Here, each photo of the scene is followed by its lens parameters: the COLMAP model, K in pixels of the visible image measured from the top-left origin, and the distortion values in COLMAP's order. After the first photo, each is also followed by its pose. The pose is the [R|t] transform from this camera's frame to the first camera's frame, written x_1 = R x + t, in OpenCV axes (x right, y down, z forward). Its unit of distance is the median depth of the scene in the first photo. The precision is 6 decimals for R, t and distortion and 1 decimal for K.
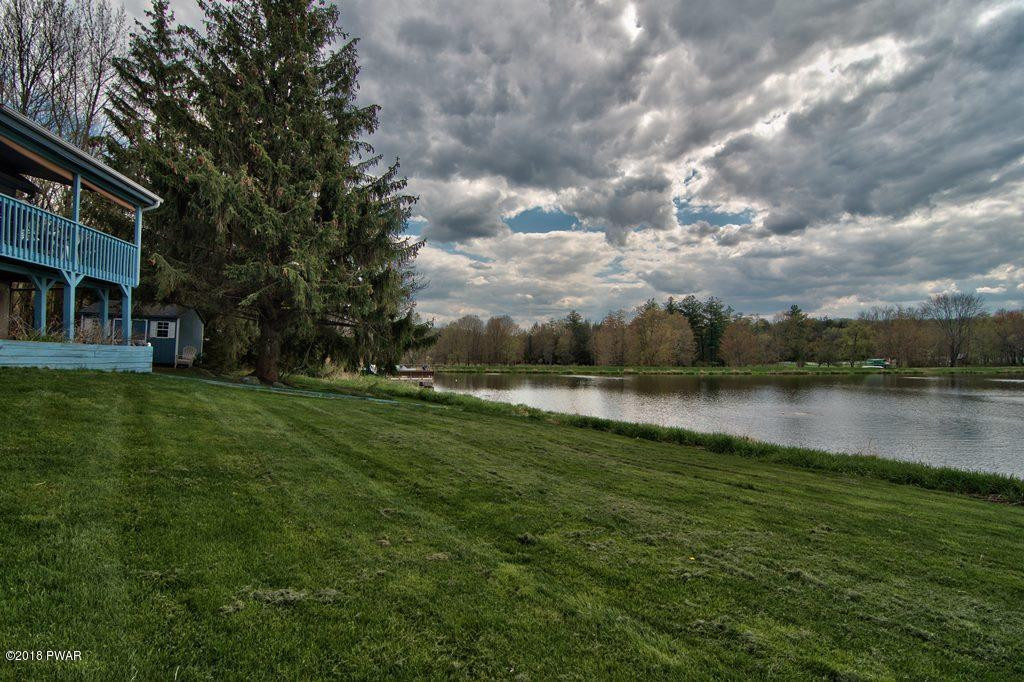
lens RADIAL K [[486.1, 0, 508.4], [0, 486.1, 348.6], [0, 0, 1]] dist [-0.013771, -0.005986]
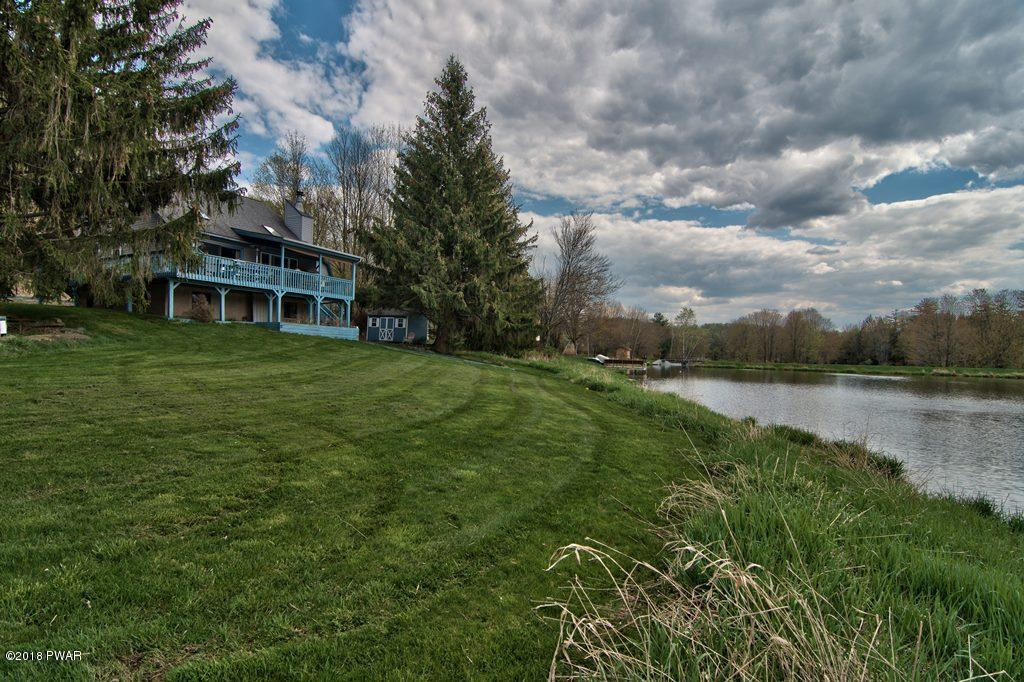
lens RADIAL K [[486.1, 0, 506.9], [0, 486.1, 357.3], [0, 0, 1]] dist [-0.013771, -0.005986]
pose [[0.803629, 0.018434, -0.594845, 0.135010], [-0.006790, 0.999739, 0.021808, 0.009357], [0.595092, -0.013487, 0.803545, -0.039954]]
